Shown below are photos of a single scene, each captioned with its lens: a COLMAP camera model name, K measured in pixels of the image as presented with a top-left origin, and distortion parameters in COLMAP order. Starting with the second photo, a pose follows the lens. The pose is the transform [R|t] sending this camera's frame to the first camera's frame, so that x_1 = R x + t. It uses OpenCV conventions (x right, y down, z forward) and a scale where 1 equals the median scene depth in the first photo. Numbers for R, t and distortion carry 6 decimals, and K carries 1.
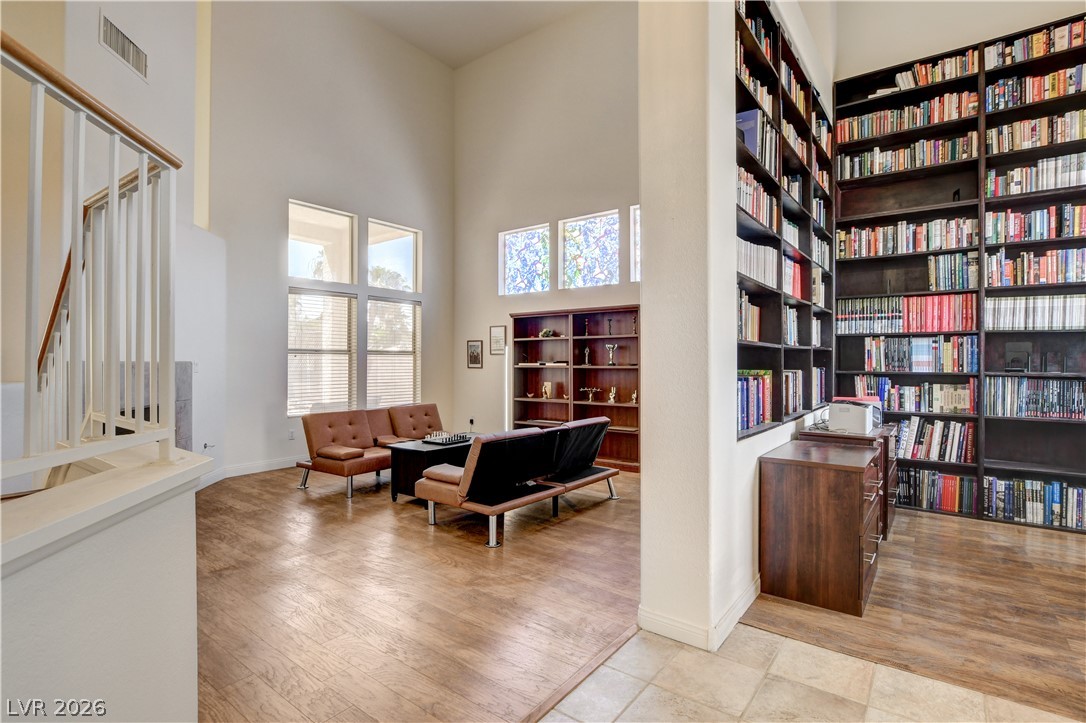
lens RADIAL K [[527.6, 0, 543.0], [0, 527.6, 361.5], [0, 0, 1]] dist [-0.015531, 0.000822]
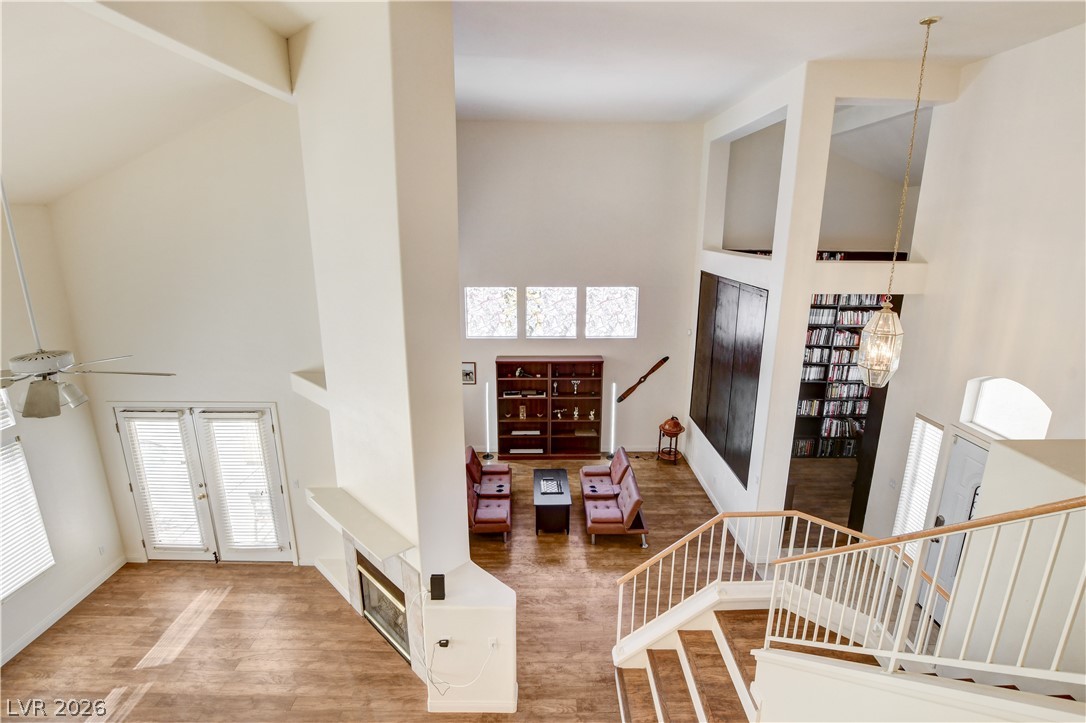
lens RADIAL K [[527.6, 0, 543.0], [0, 527.6, 361.5], [0, 0, 1]] dist [-0.030233, 0.000662]
pose [[0.791515, -0.154591, 0.591274, -1.066382], [-0.000153, 0.967429, 0.253143, -0.603409], [-0.611149, -0.200457, 0.765711, -0.104087]]
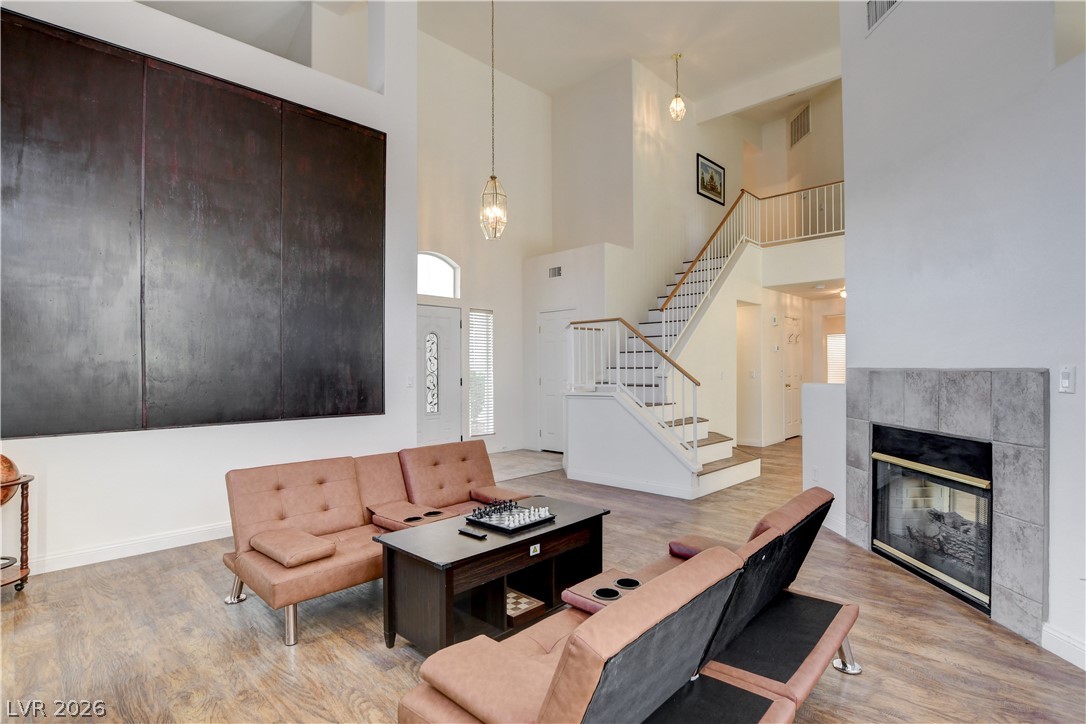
lens RADIAL K [[522.6, 0, 541.5], [0, 522.6, 356.7], [0, 0, 1]] dist [-0.048733, 0.014188]
pose [[-0.992640, 0.008158, 0.120831, -0.279499], [0.005580, 0.999750, -0.021653, -0.003113], [-0.120978, -0.020819, -0.992437, 1.524072]]
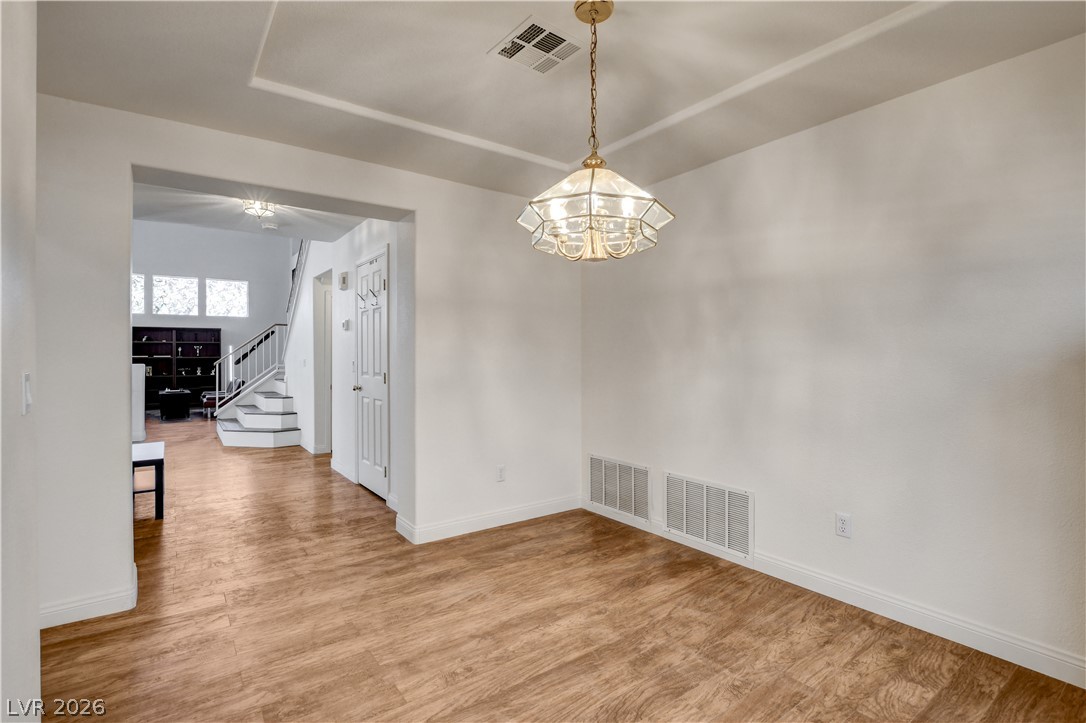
lens RADIAL K [[513.4, 0, 540.7], [0, 513.4, 355.2], [0, 0, 1]] dist [-0.018630, 0.001158]
pose [[0.283716, -0.001641, 0.958907, -1.766119], [0.001774, 0.999998, 0.001186, 0.002707], [-0.958907, 0.001365, 0.283718, -1.042999]]
